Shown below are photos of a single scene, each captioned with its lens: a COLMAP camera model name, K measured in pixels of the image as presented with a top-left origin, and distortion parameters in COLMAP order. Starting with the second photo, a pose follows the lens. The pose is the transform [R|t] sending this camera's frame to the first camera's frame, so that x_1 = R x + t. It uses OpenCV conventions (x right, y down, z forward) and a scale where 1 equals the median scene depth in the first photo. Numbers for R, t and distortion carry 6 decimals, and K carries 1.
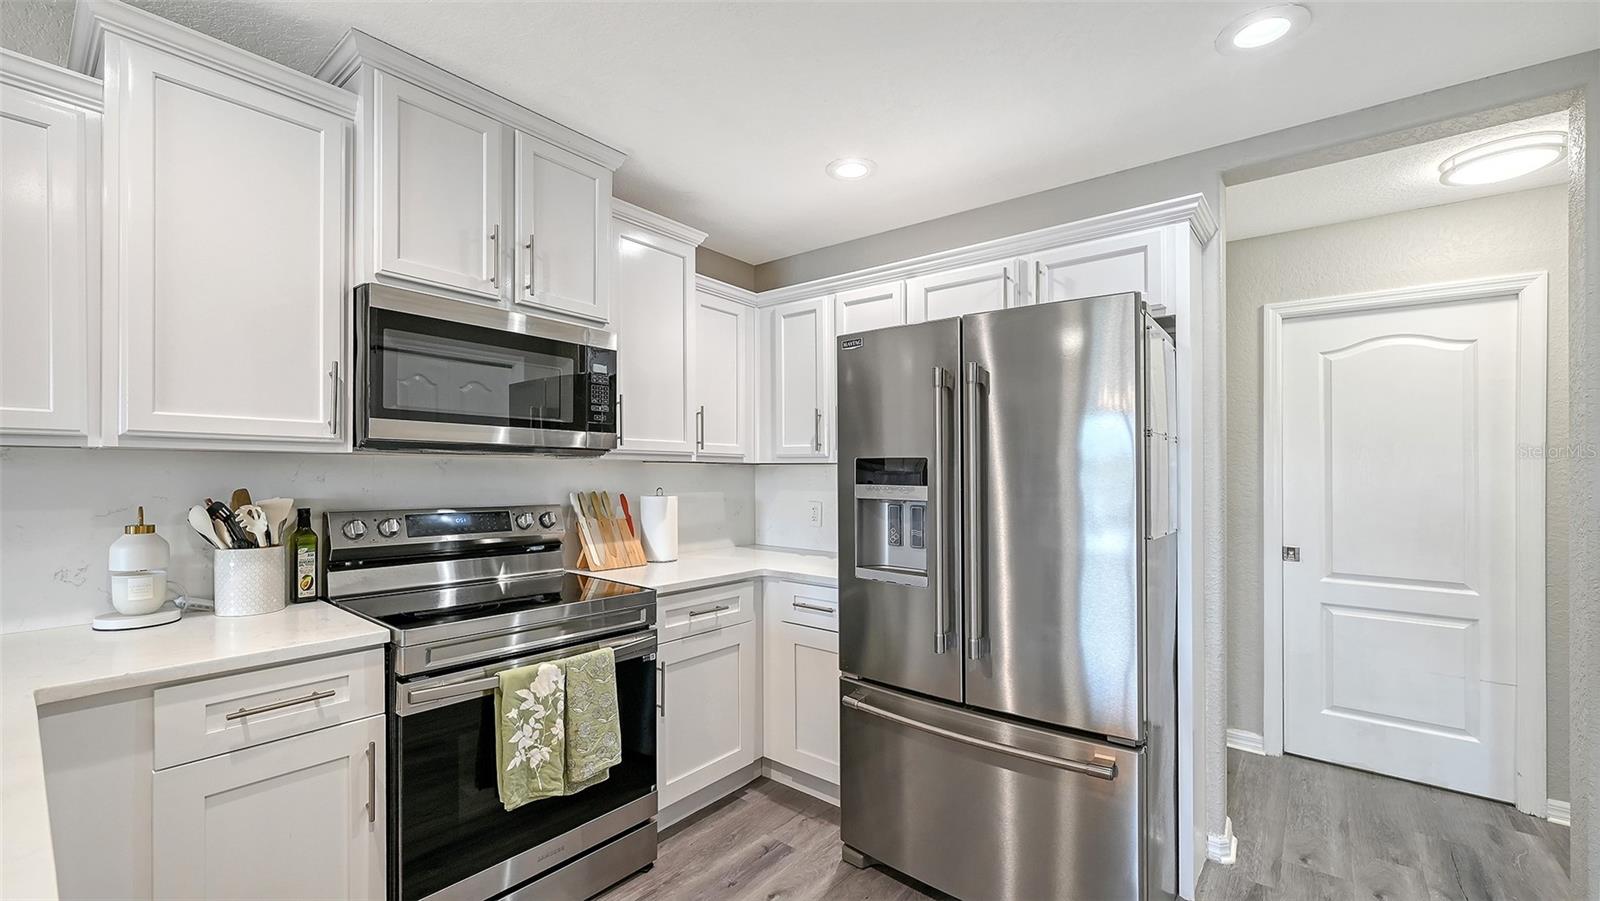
lens RADIAL K [[633.5, 0, 792.6], [0, 633.5, 441.2], [0, 0, 1]] dist [0.002009, 0.000097]
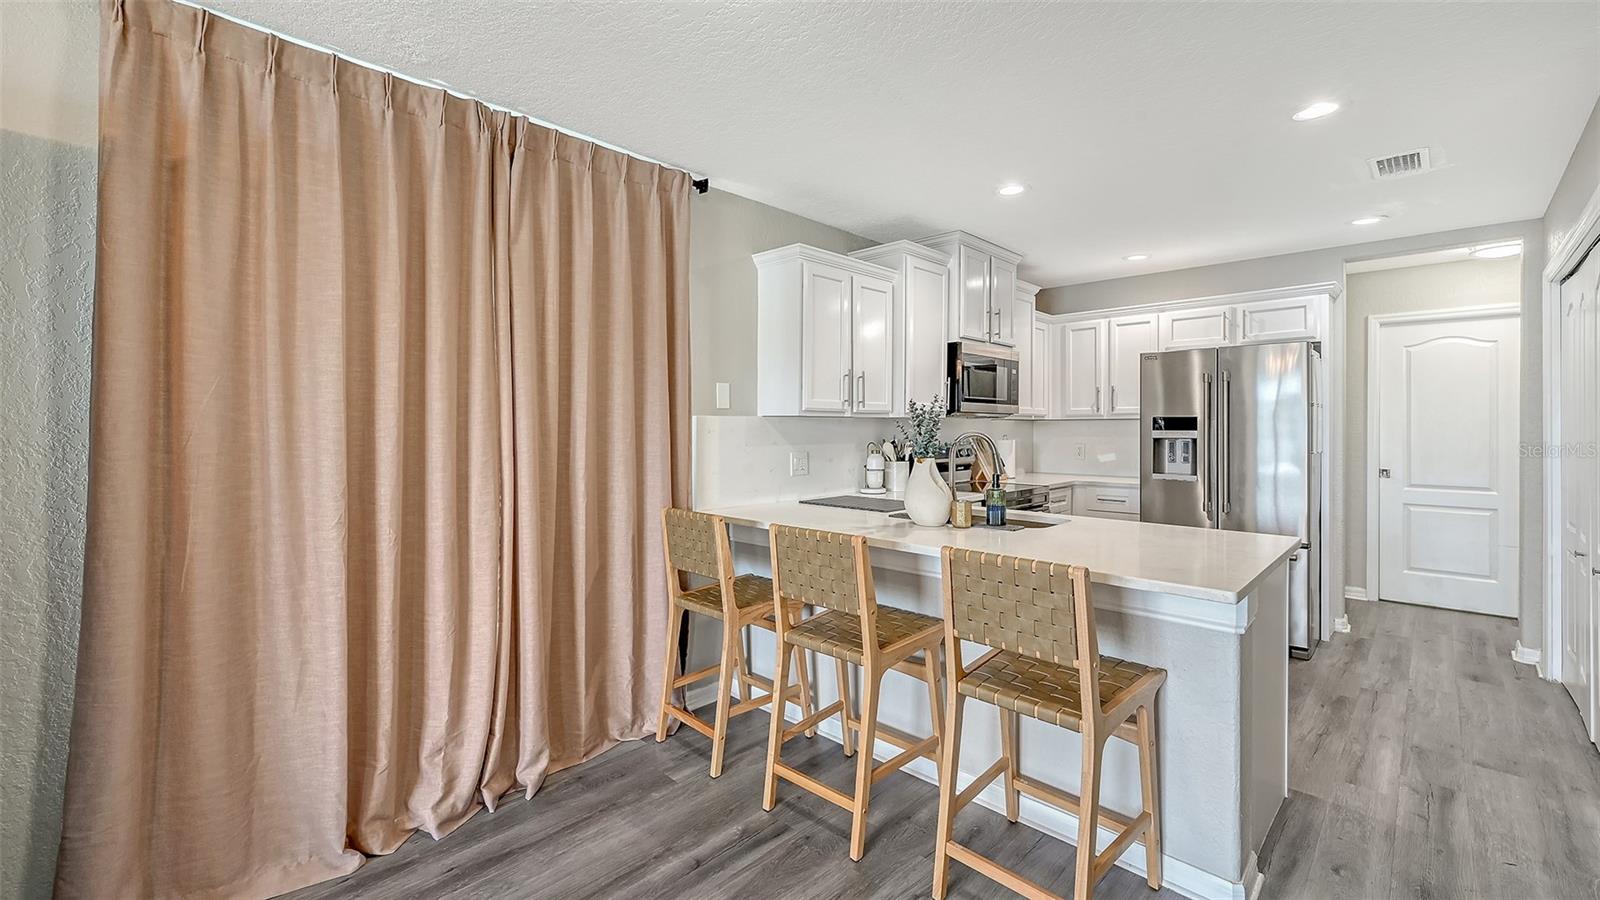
lens RADIAL K [[708.3, 0, 825.4], [0, 708.3, 409.4], [0, 0, 1]] dist [0.000575, 0.000071]
pose [[0.999777, -0.012024, -0.017363, -0.791112], [0.012421, 0.999660, 0.022908, -0.053632], [0.017081, -0.023119, 0.999587, -1.079690]]
